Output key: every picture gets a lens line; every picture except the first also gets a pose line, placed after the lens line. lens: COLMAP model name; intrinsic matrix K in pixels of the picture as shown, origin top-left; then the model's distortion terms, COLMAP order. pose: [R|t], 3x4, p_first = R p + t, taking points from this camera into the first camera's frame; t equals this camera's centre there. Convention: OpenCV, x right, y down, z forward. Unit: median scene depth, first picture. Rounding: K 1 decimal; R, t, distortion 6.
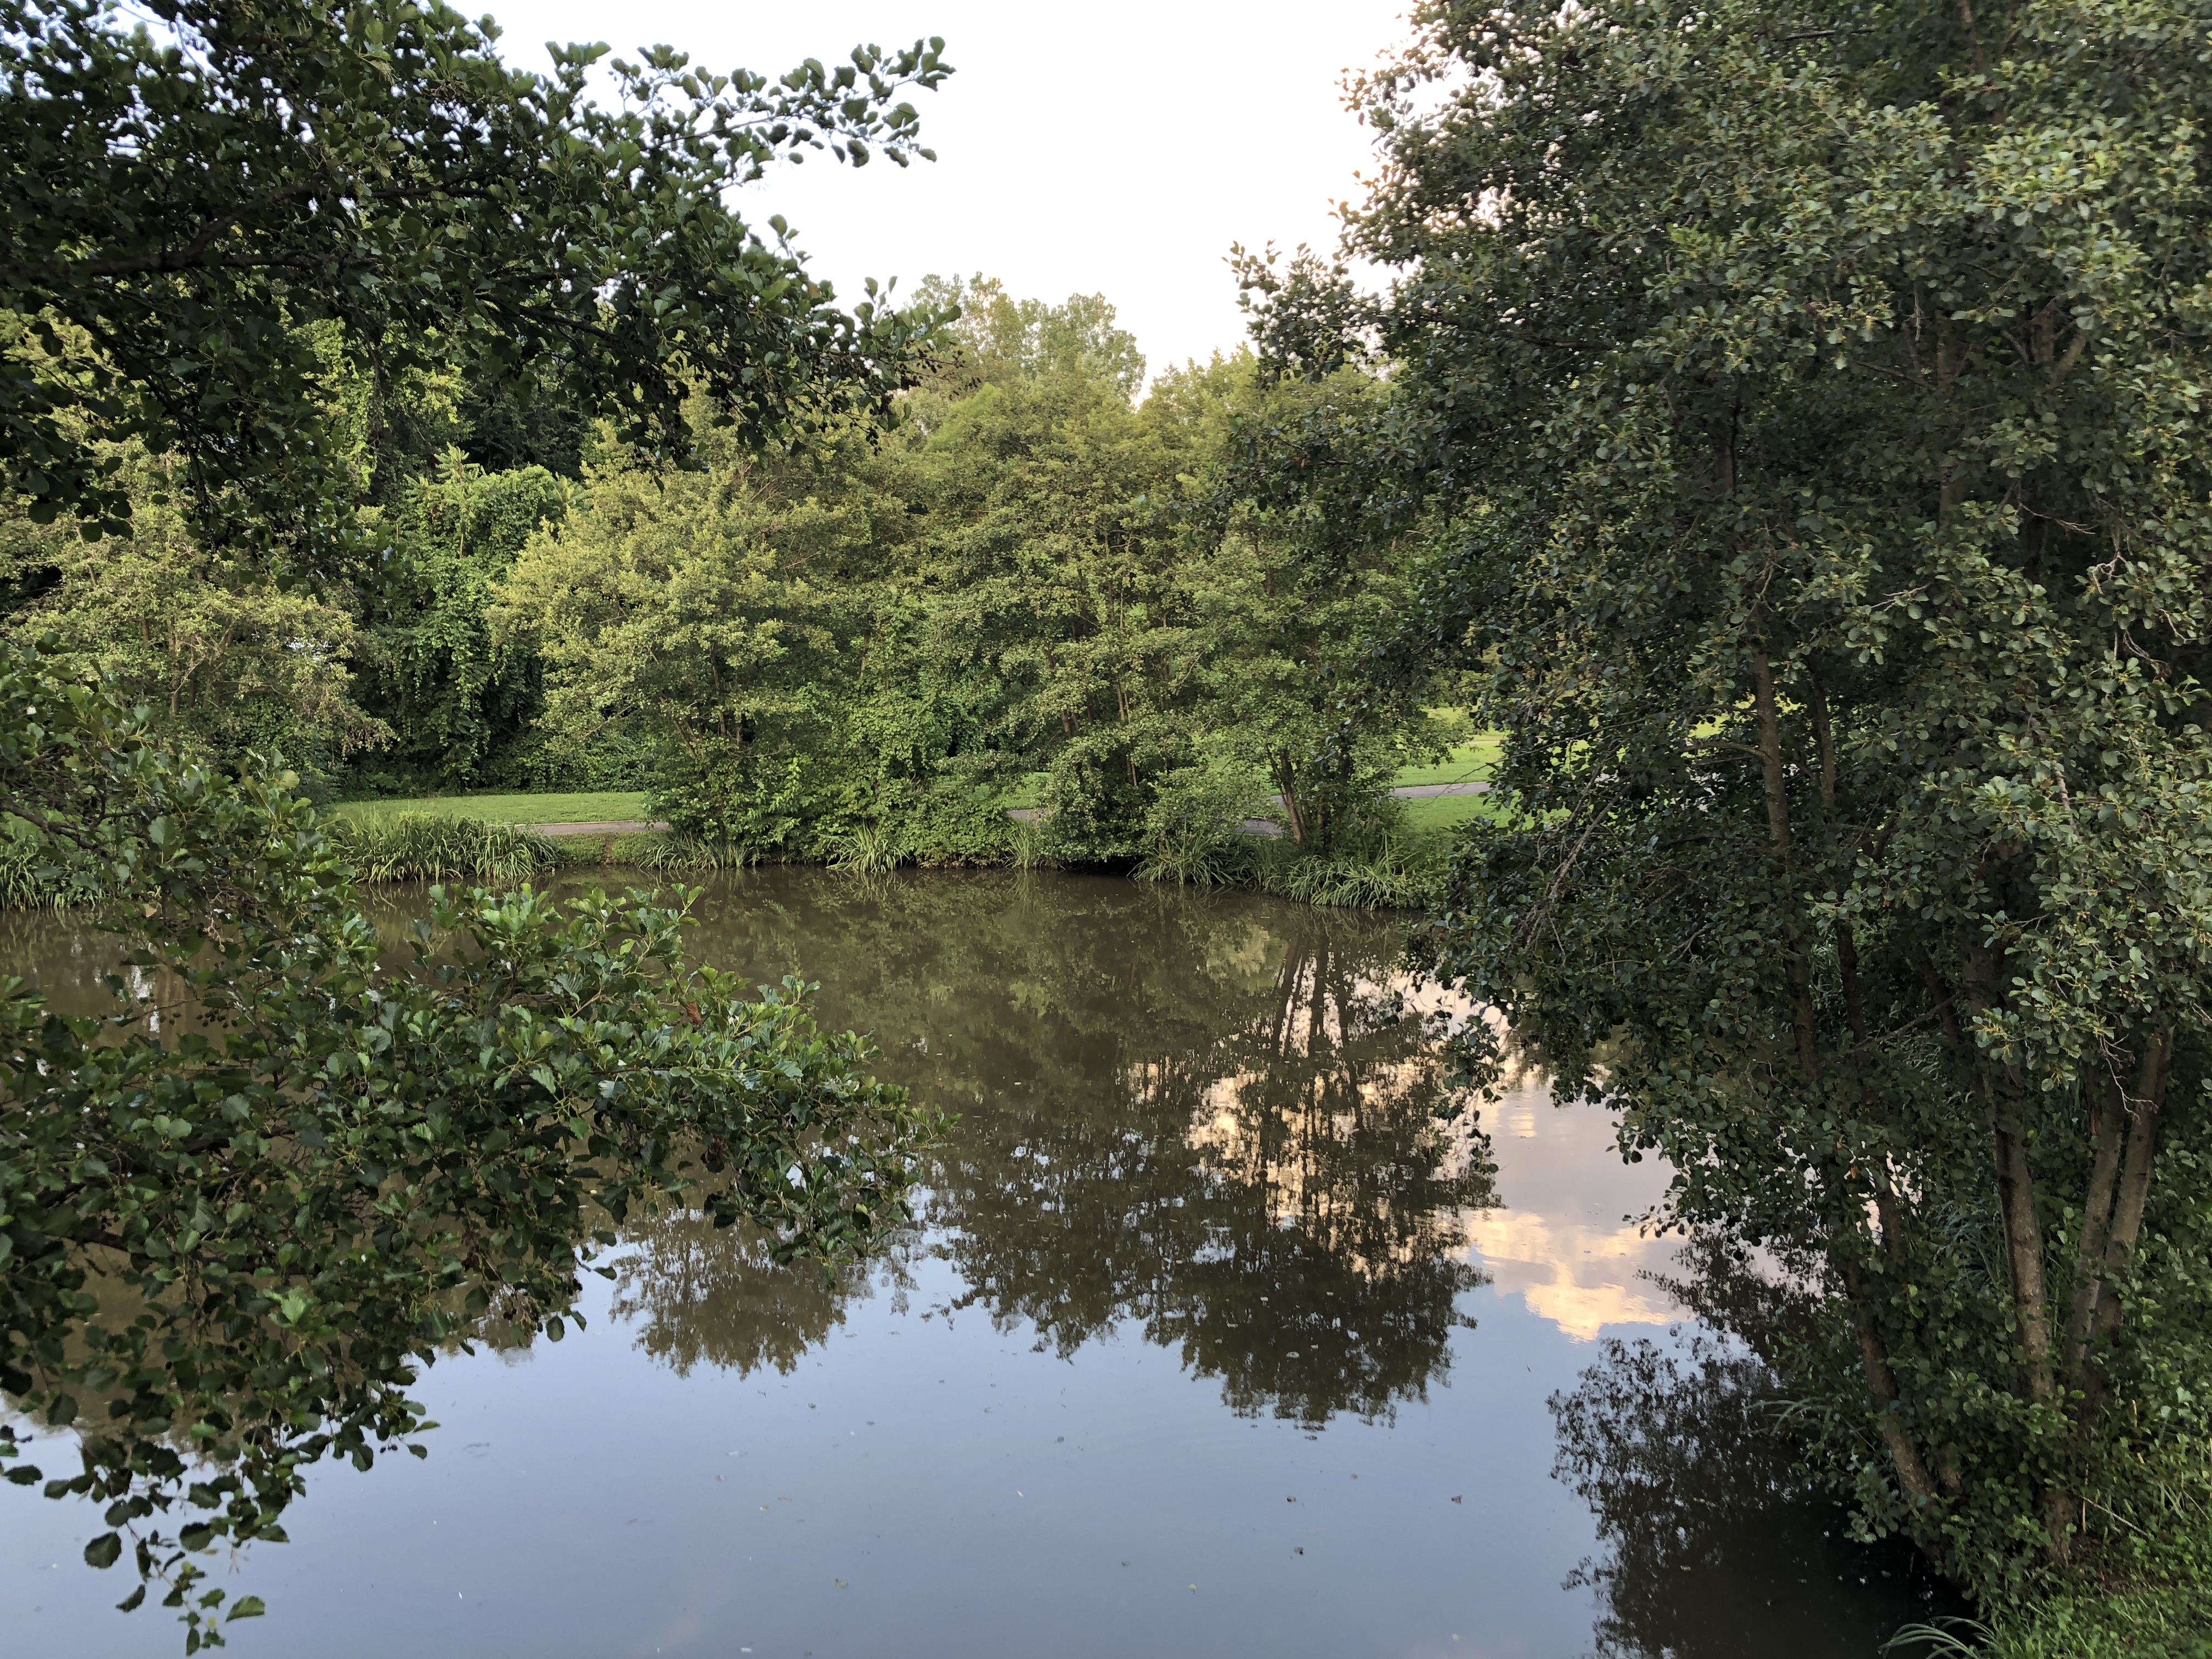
lens RADIAL K [[1788.1, 0, 1106.0], [0, 1788.1, 829.5], [0, 0, 1]] dist [0.006379, 0.001164]
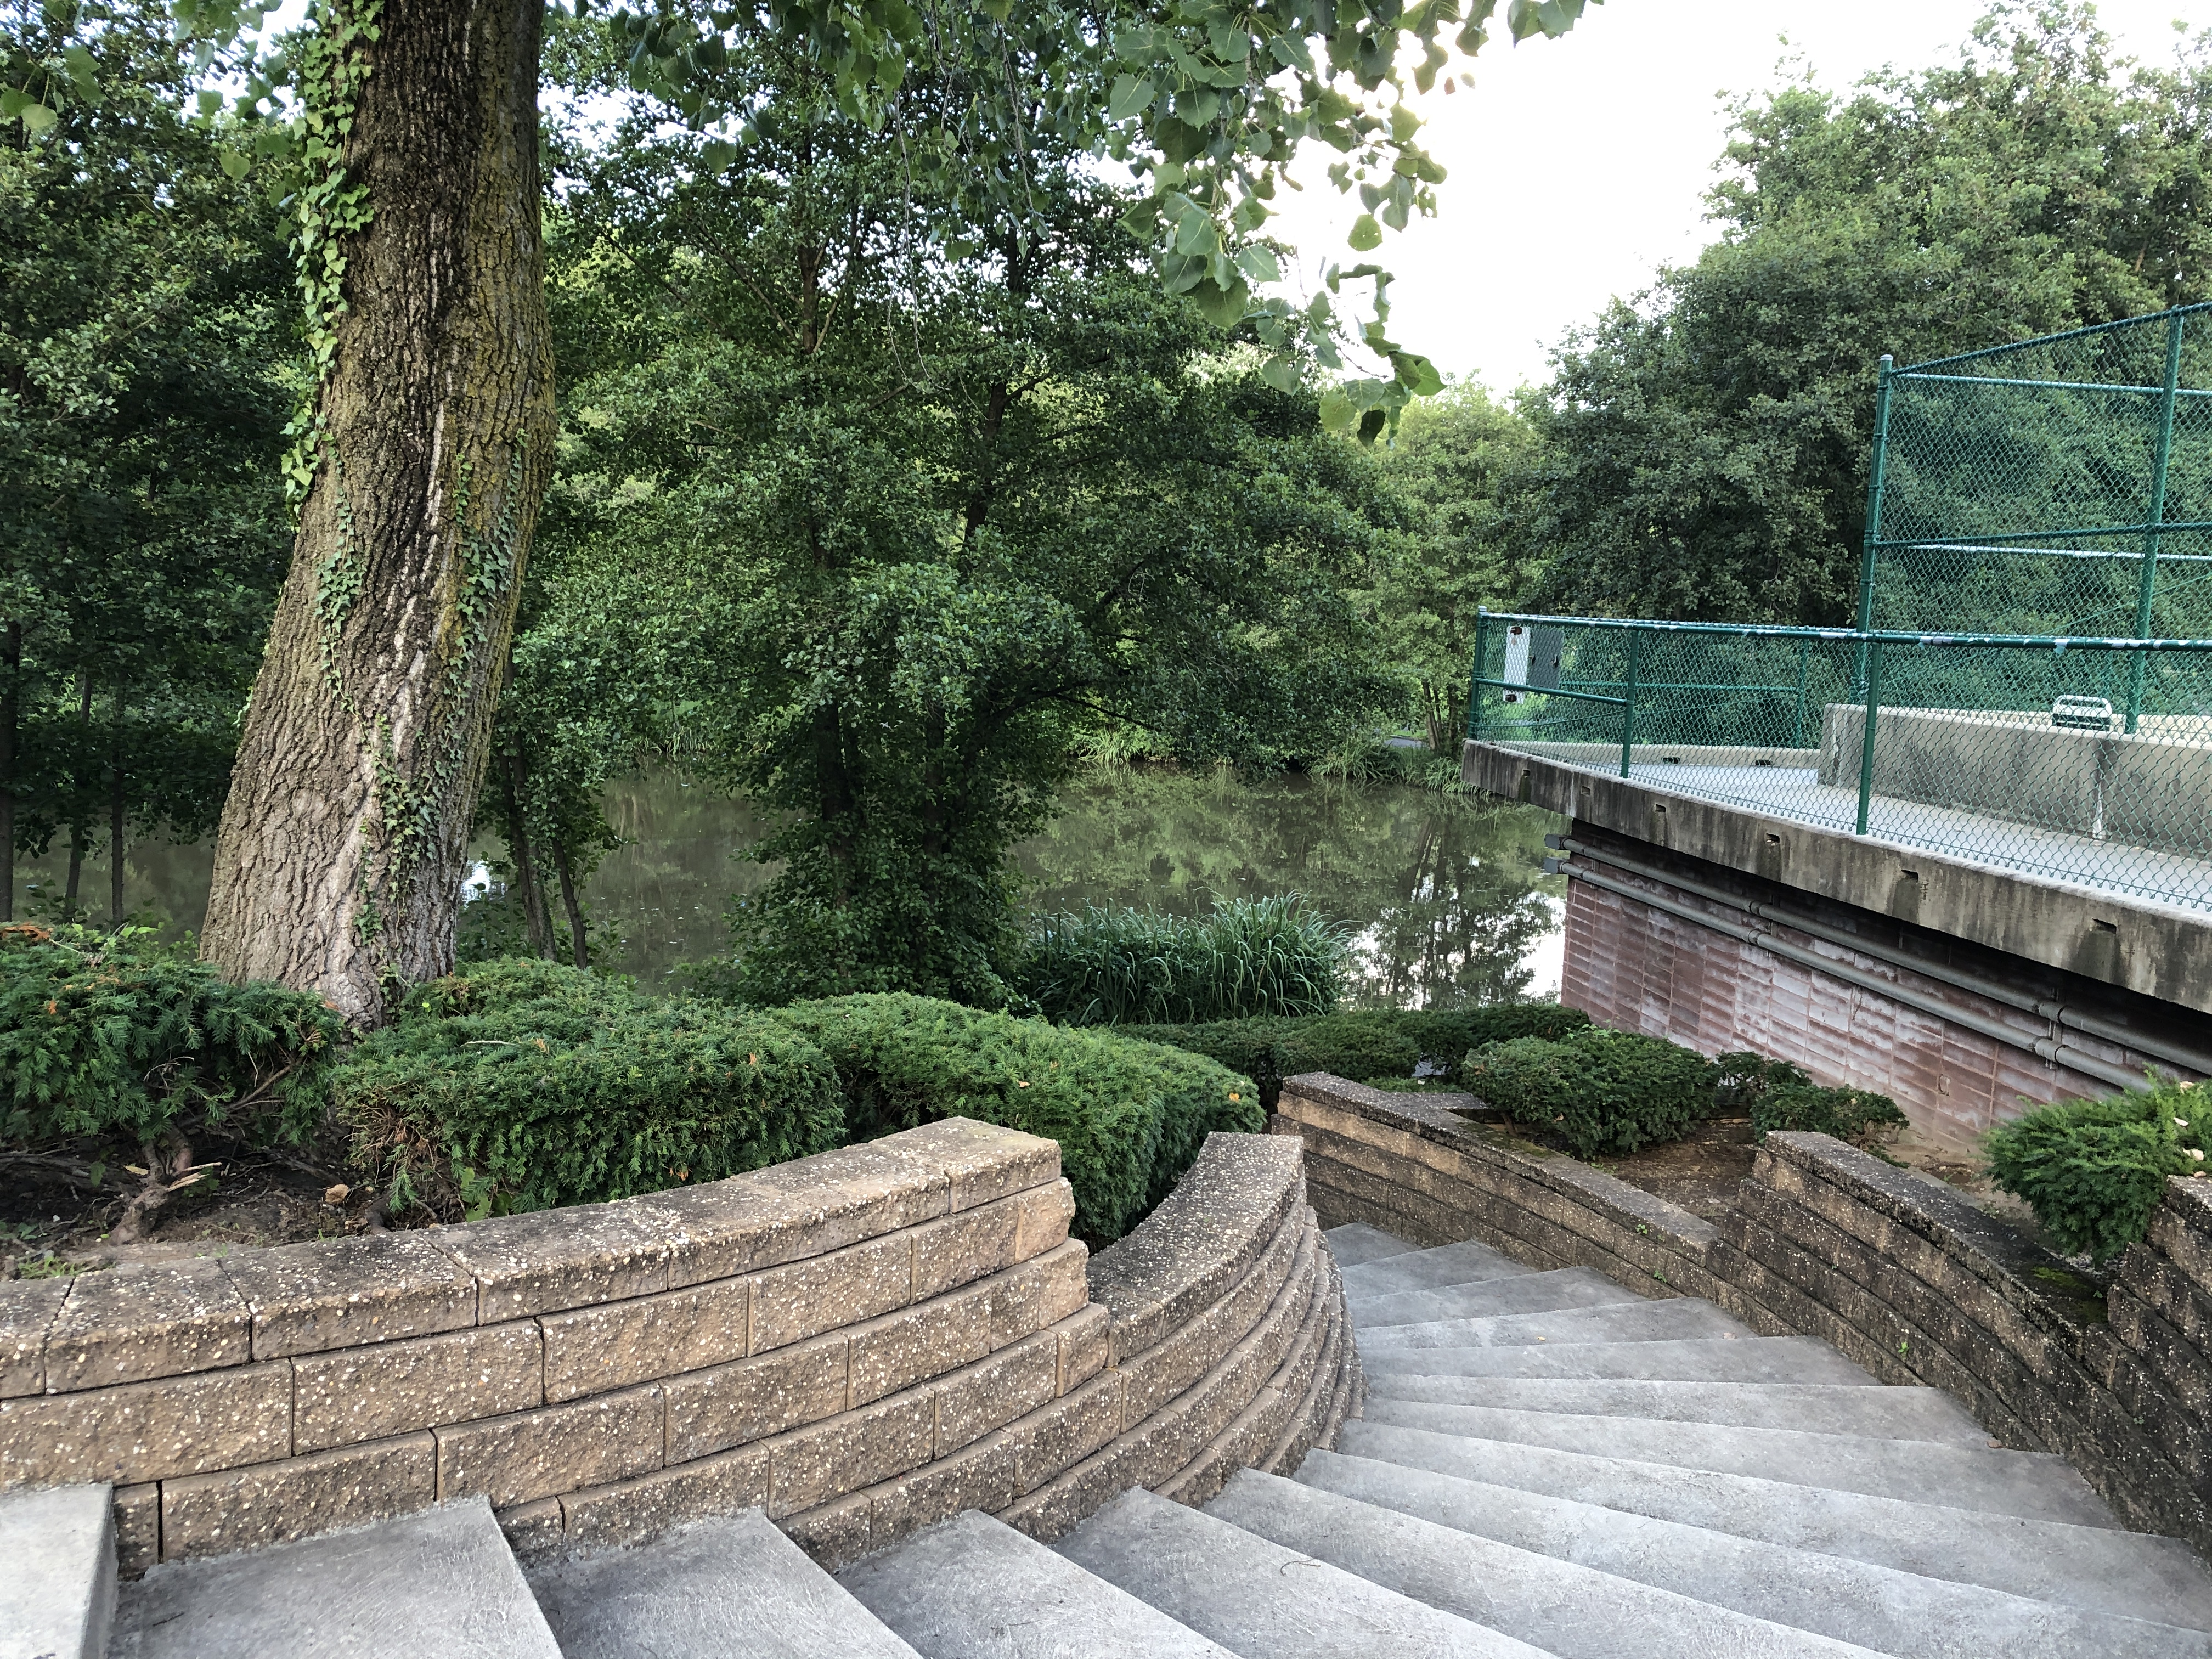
lens RADIAL K [[1788.1, 0, 1106.0], [0, 1788.1, 829.5], [0, 0, 1]] dist [0.006379, 0.001164]
pose [[0.998156, 0.039245, -0.046304, -0.081174], [-0.038138, 0.998971, 0.024555, 0.046996], [0.047220, -0.022744, 0.998626, -0.404367]]
